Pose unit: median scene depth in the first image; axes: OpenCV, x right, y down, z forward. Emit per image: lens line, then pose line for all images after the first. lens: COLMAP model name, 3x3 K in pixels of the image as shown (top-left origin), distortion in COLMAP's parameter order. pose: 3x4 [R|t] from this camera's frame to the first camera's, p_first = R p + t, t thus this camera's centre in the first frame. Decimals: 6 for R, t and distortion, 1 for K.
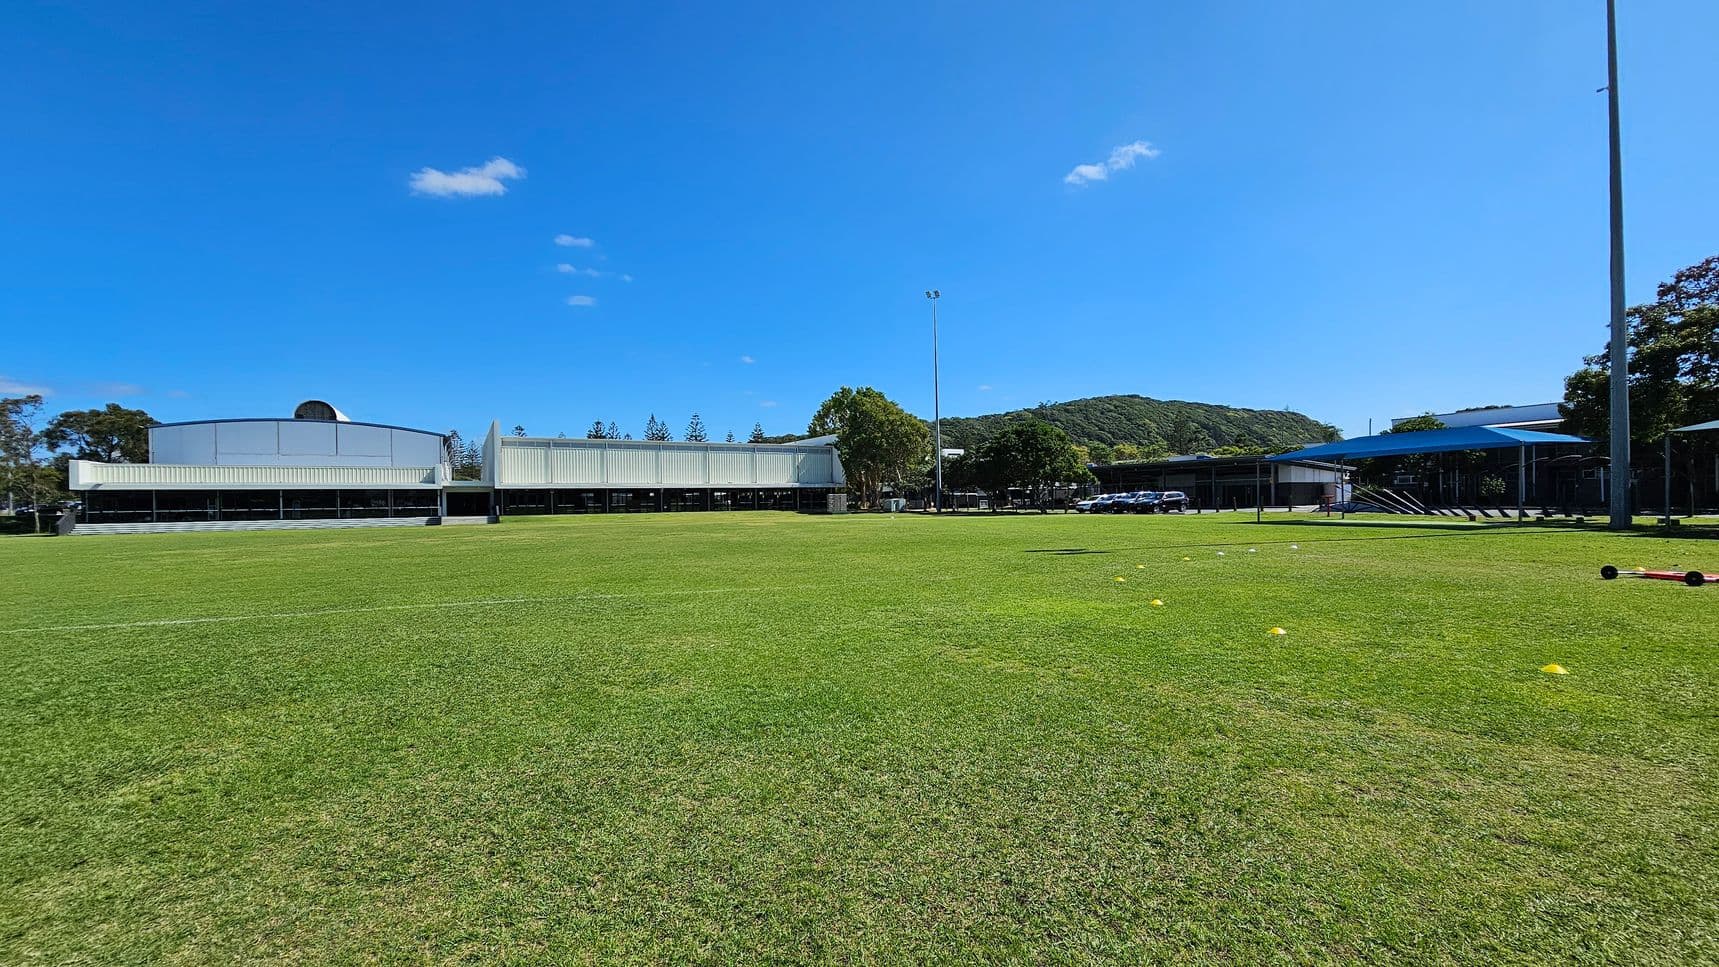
lens RADIAL K [[704.0, 0, 855.6], [0, 704.0, 490.8], [0, 0, 1]] dist [-0.000254, -0.000159]
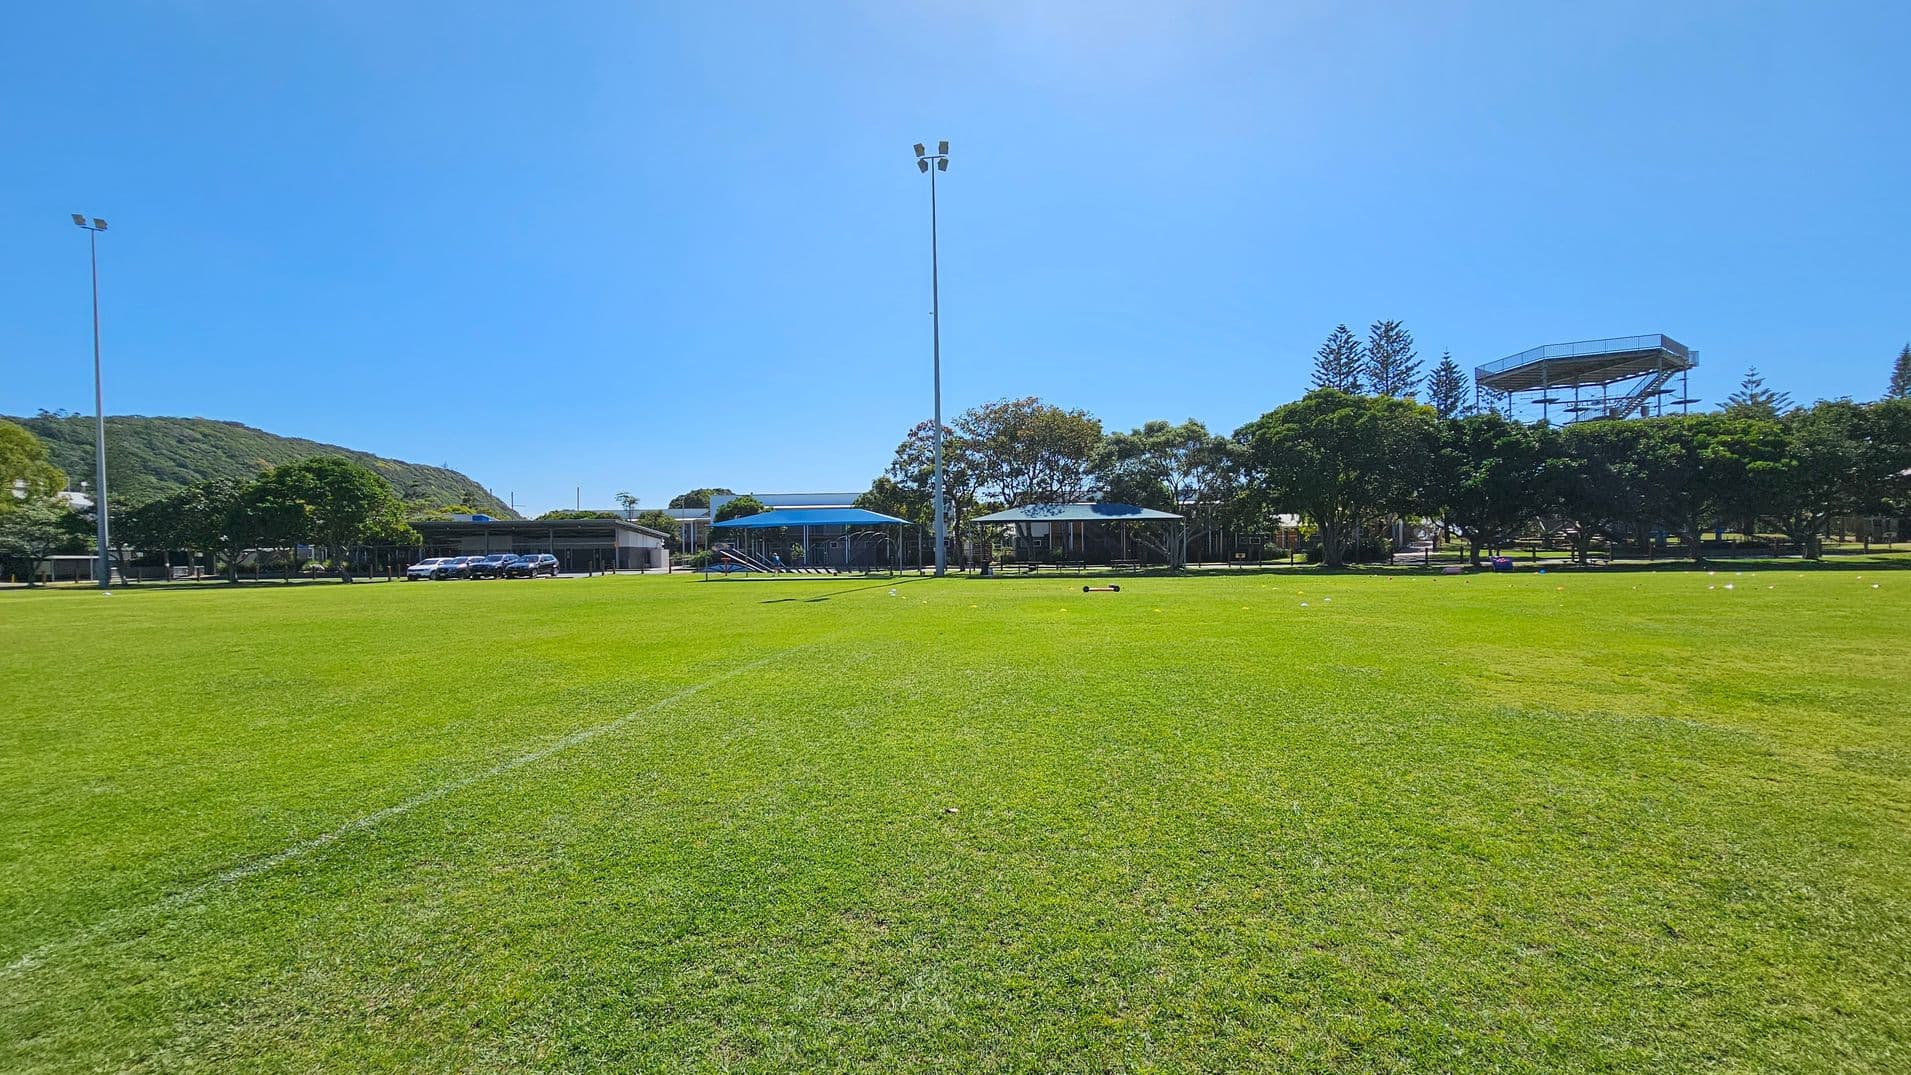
lens RADIAL K [[782.7, 0, 946.9], [0, 782.7, 539.9], [0, 0, 1]] dist [-0.000254, -0.000159]
pose [[0.415410, 0.025743, 0.909270, -0.238620], [-0.004838, 0.999648, -0.026091, 0.005655], [-0.909622, 0.006440, 0.415388, 0.082357]]
